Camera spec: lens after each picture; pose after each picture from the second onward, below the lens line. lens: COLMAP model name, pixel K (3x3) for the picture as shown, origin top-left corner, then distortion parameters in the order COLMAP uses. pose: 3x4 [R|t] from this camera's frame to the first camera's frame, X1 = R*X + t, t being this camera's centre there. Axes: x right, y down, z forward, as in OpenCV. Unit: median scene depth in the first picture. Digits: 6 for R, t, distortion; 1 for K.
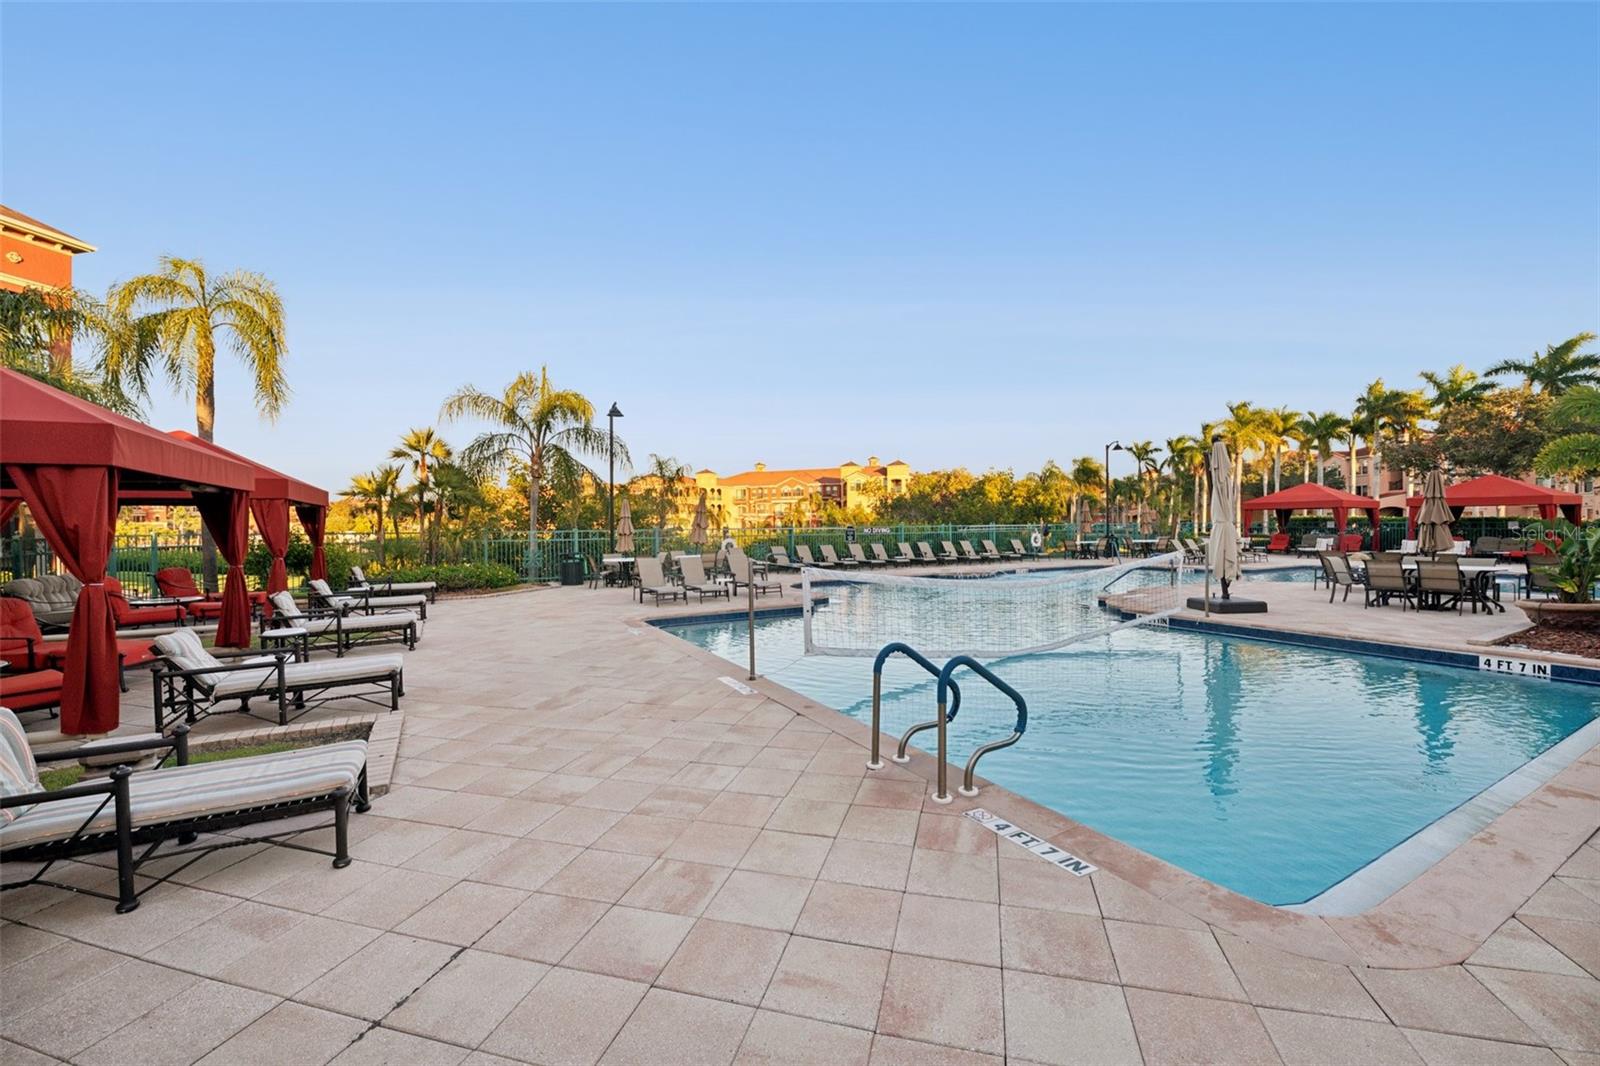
lens RADIAL K [[637.9, 0, 800.0], [0, 637.9, 533.0], [0, 0, 1]] dist [-0.000619, -0.000115]
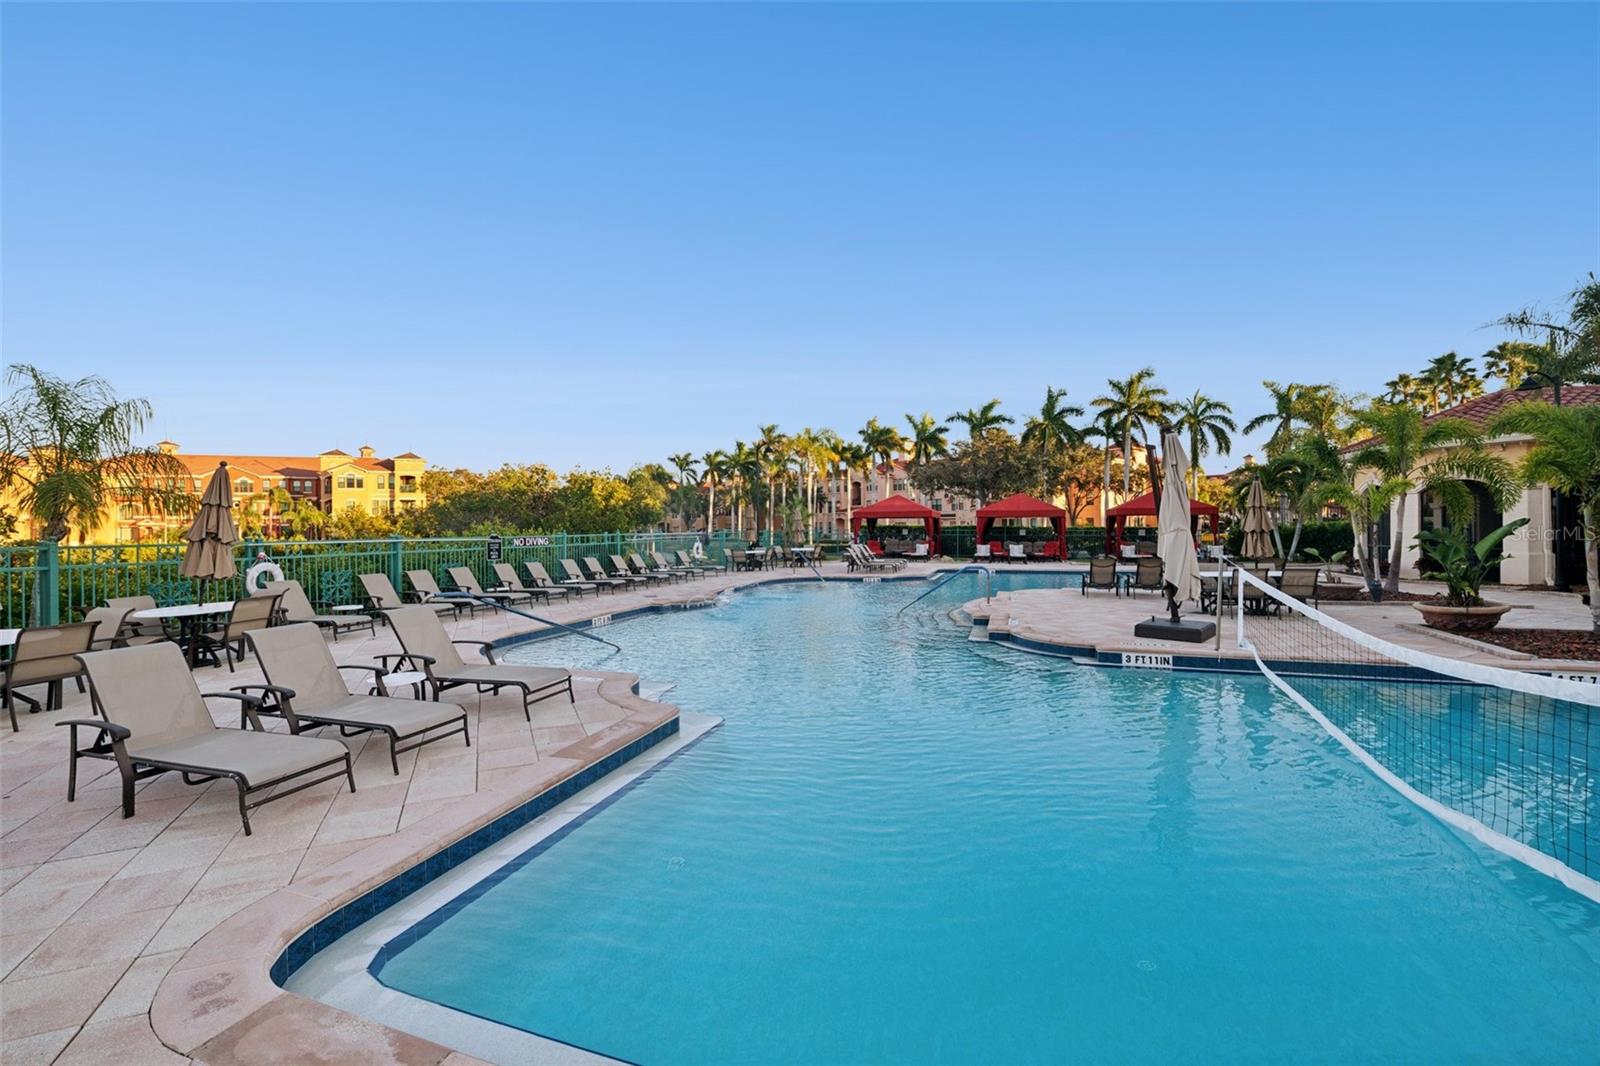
lens RADIAL K [[637.9, 0, 800.0], [0, 637.9, 533.0], [0, 0, 1]] dist [-0.000619, -0.000115]
pose [[0.741756, -0.003628, 0.670660, -0.033891], [0.010439, 0.999927, -0.006136, -0.001795], [-0.670588, 0.011552, 0.741740, 0.092089]]
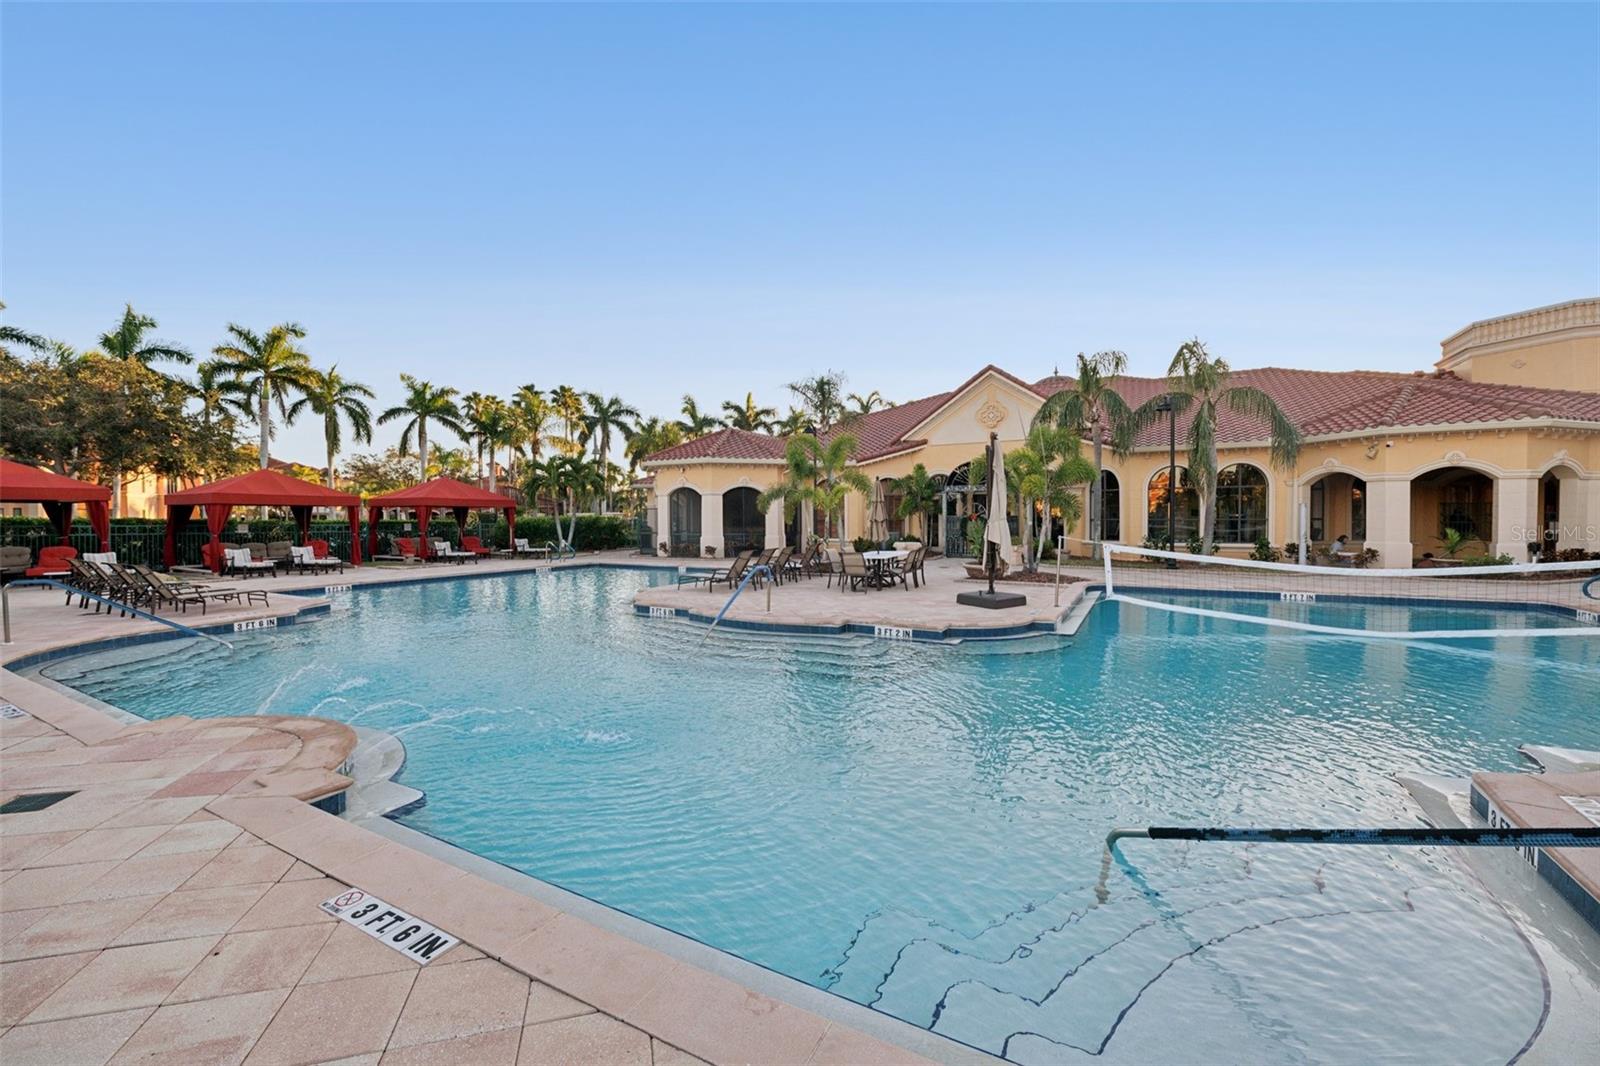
lens RADIAL K [[667.8, 0, 800.0], [0, 667.8, 533.0], [0, 0, 1]] dist [-0.000880, -0.000131]
pose [[-0.497461, -0.007729, 0.867452, -0.016435], [0.017950, 0.999655, 0.019201, -0.002733], [-0.867300, 0.025122, -0.497151, 0.235750]]
